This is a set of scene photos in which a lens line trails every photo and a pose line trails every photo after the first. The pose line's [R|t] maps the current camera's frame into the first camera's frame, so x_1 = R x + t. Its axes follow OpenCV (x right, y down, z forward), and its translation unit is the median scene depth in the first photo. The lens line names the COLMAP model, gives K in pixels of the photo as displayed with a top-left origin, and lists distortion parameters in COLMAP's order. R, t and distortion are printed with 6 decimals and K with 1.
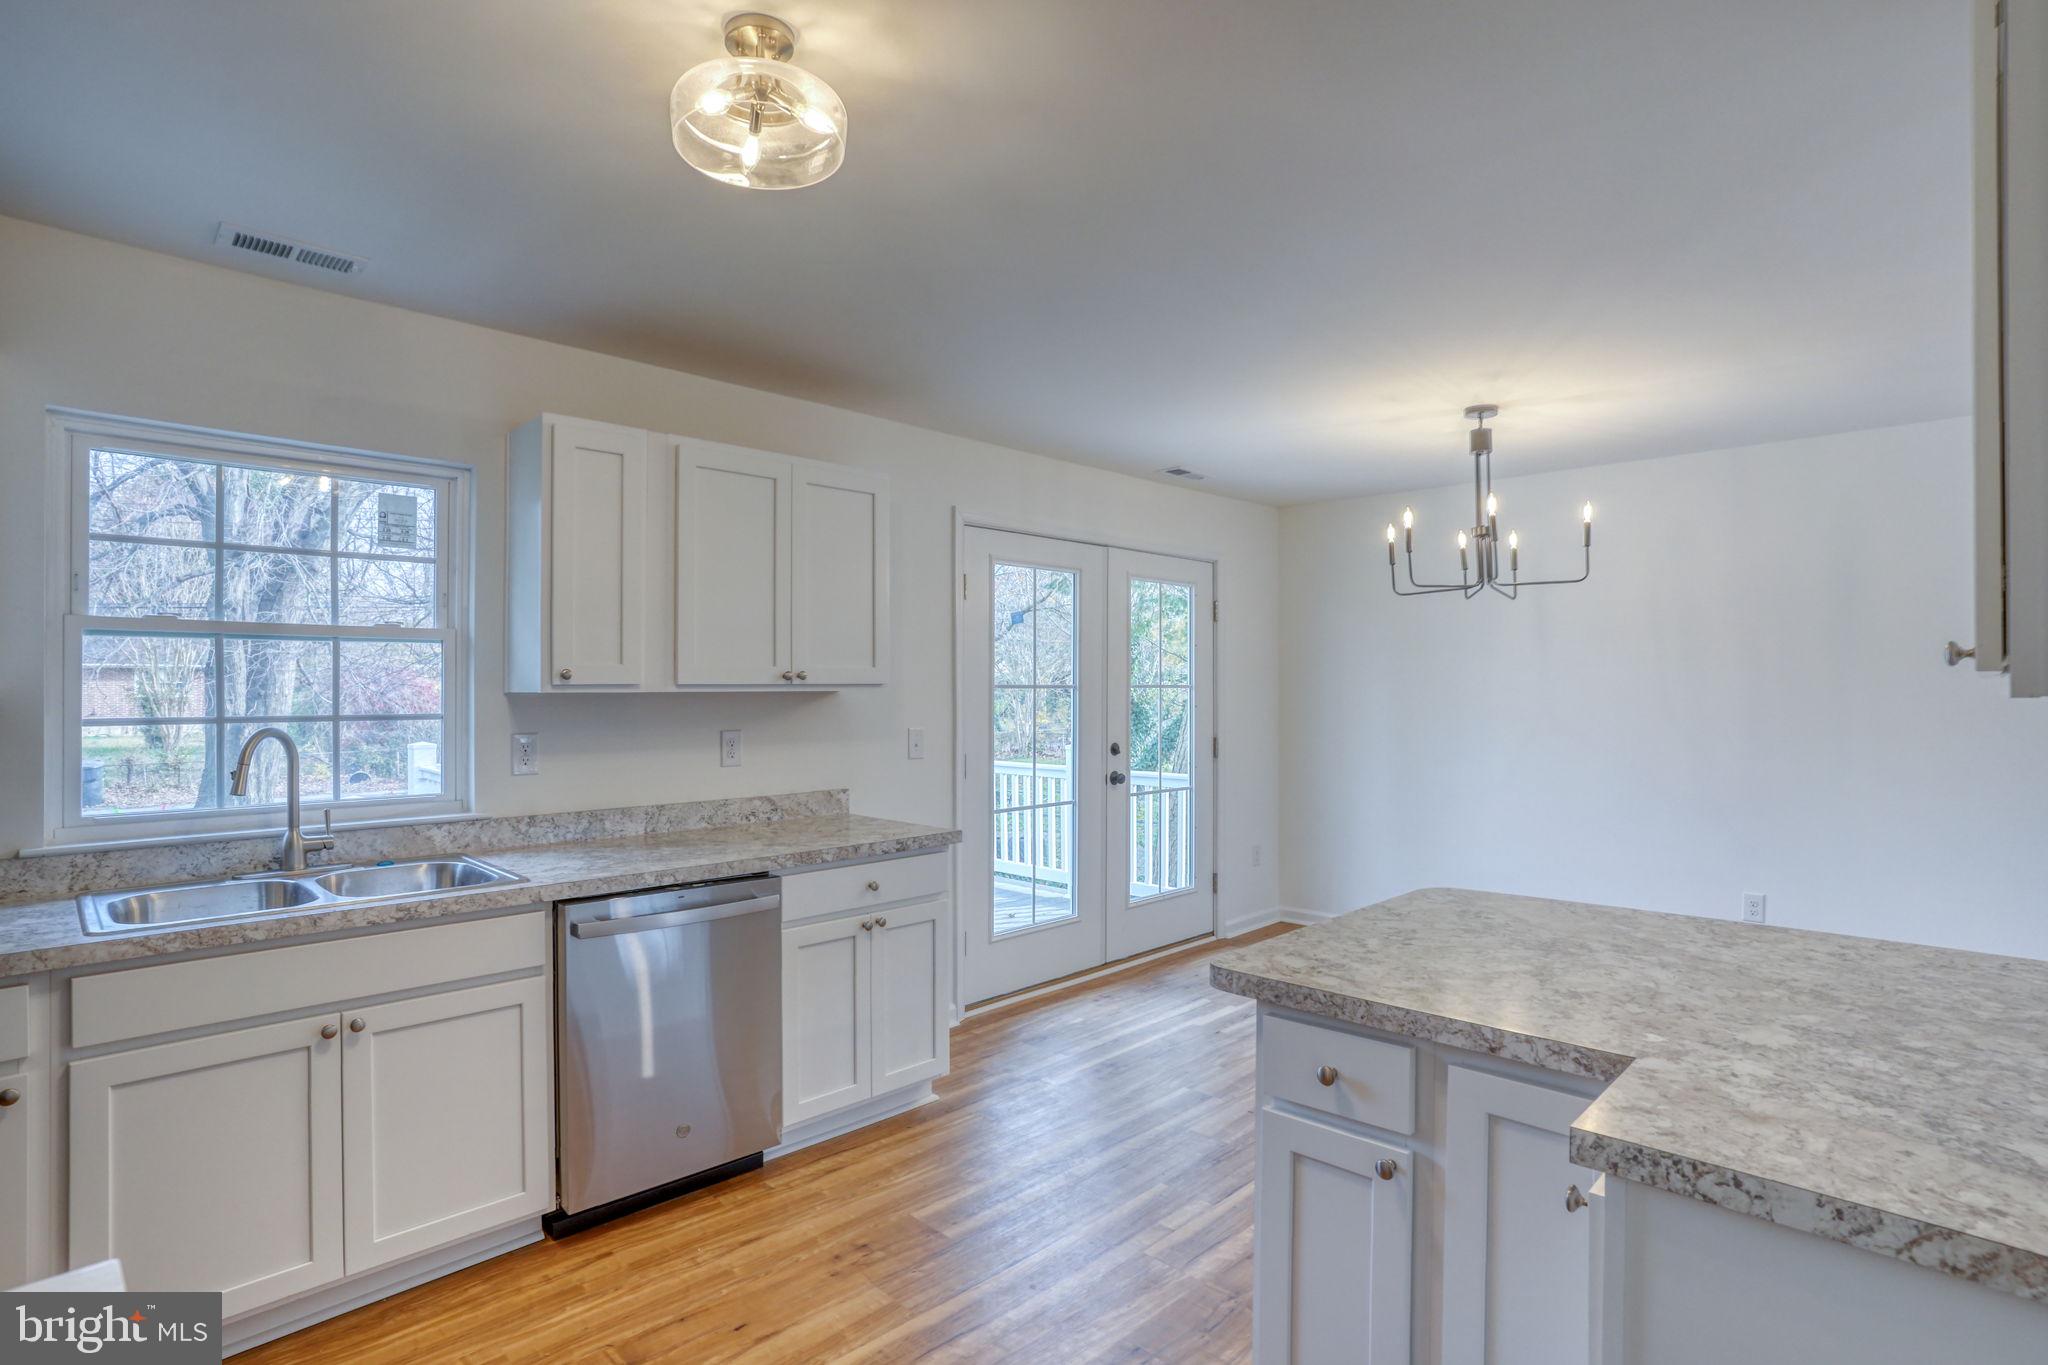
lens RADIAL K [[1031.8, 0, 997.9], [0, 1031.8, 681.7], [0, 0, 1]] dist [-0.052539, 0.020667]
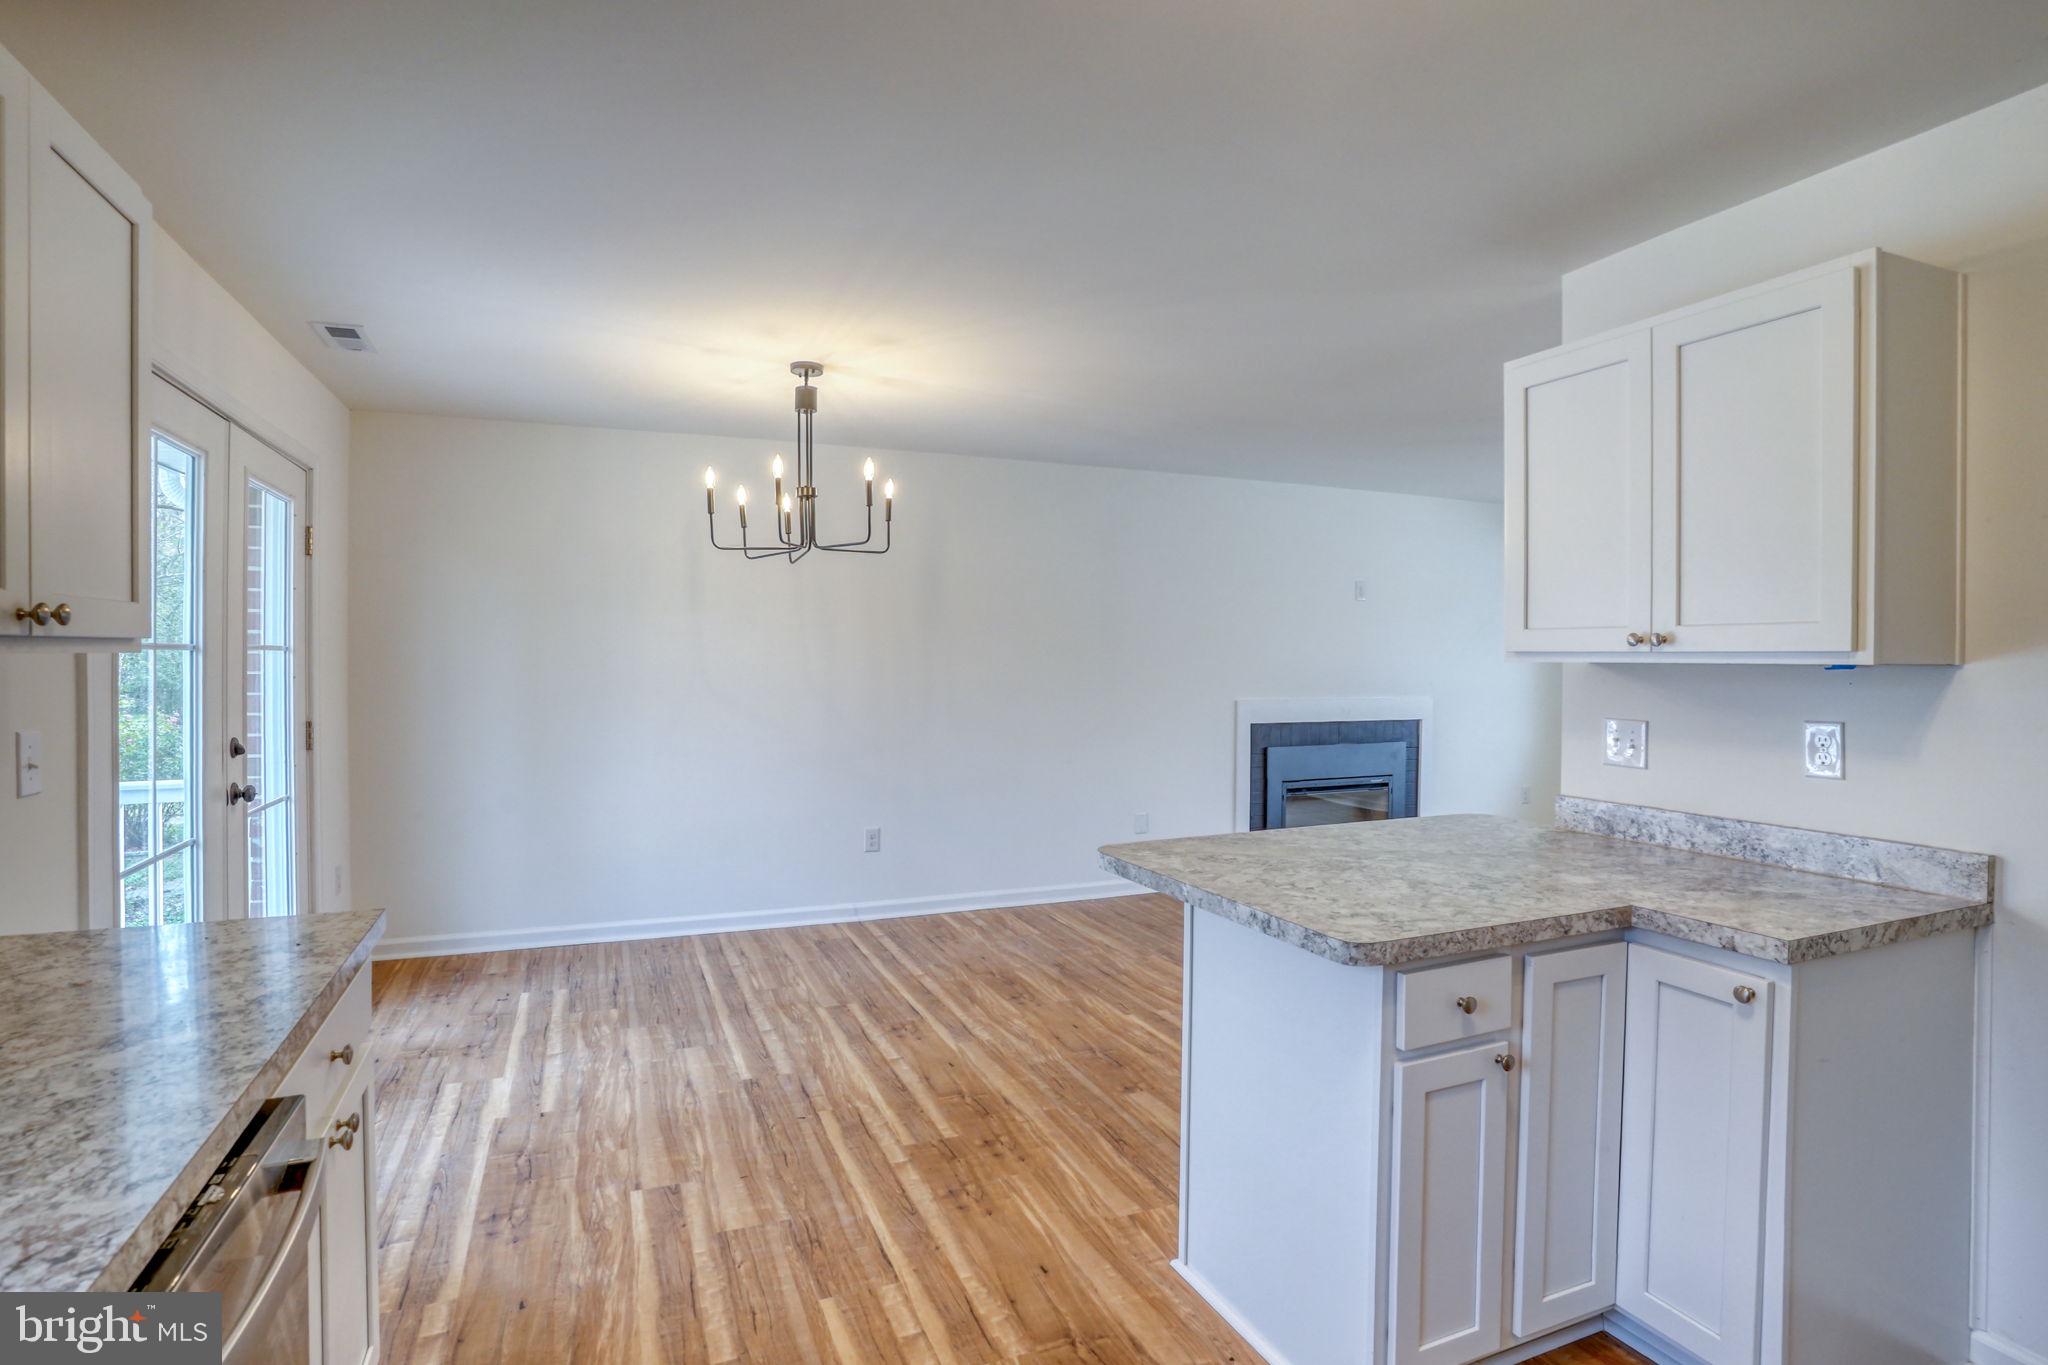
lens RADIAL K [[1054.8, 0, 1020.4], [0, 1054.8, 664.5], [0, 0, 1]] dist [-0.052278, 0.010686]
pose [[0.369703, -0.003562, 0.929143, -0.458446], [-0.011356, 0.999901, 0.008352, 0.006224], [-0.929080, -0.013639, 0.369626, 0.526732]]
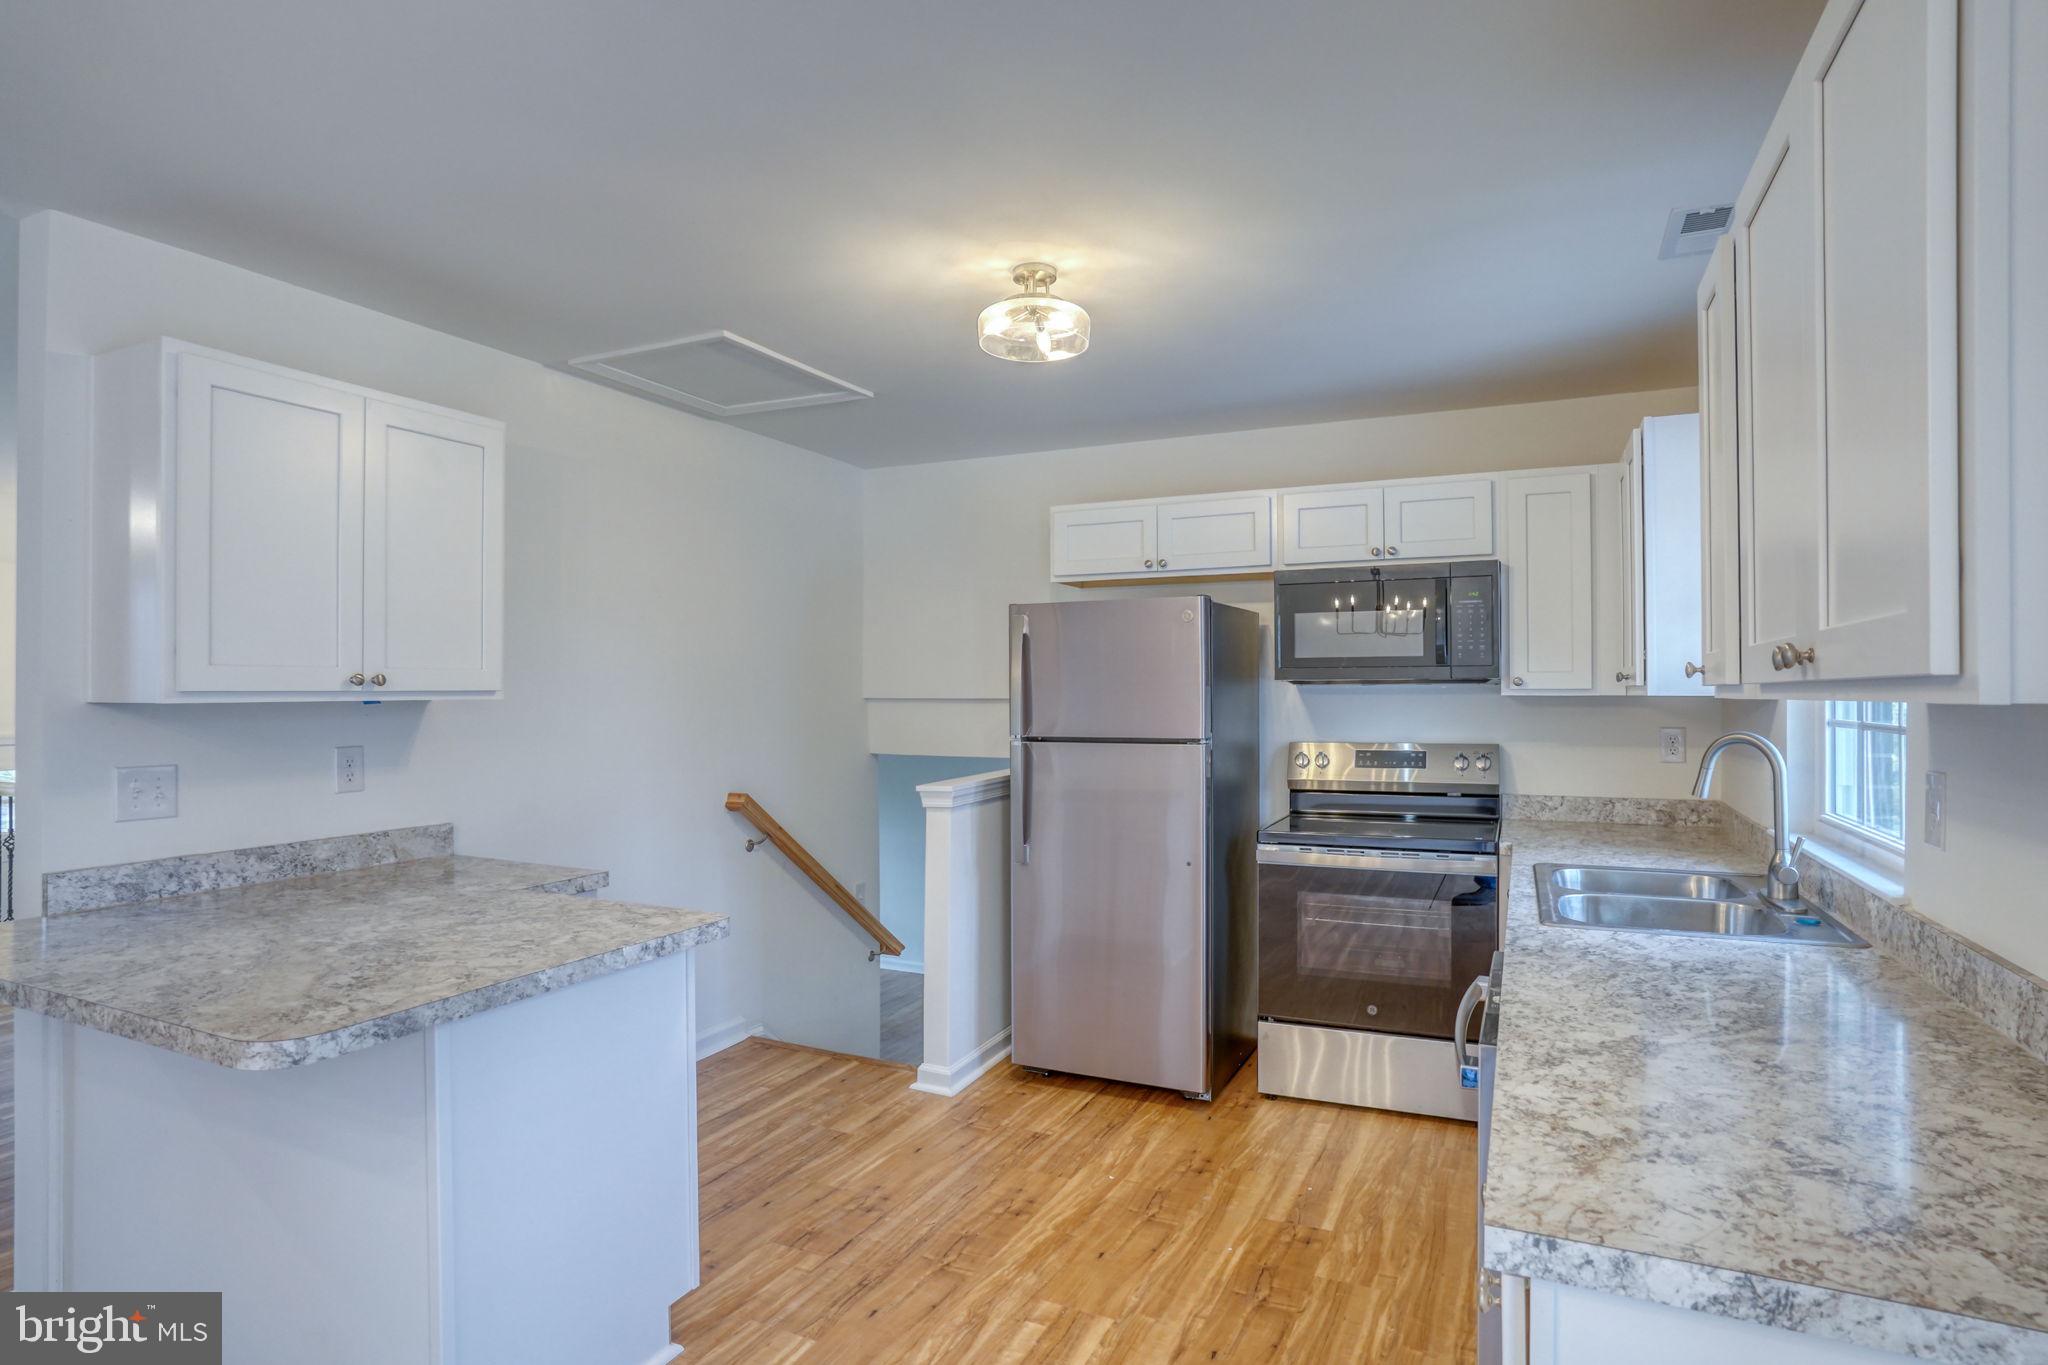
lens RADIAL K [[1087.4, 0, 1021.8], [0, 1087.4, 687.6], [0, 0, 1]] dist [-0.042903, 0.007749]
pose [[-0.936777, 0.002509, -0.349918, 0.186103], [0.006789, 0.999916, -0.011004, 0.008934], [0.349862, -0.012684, -0.936716, 1.323860]]
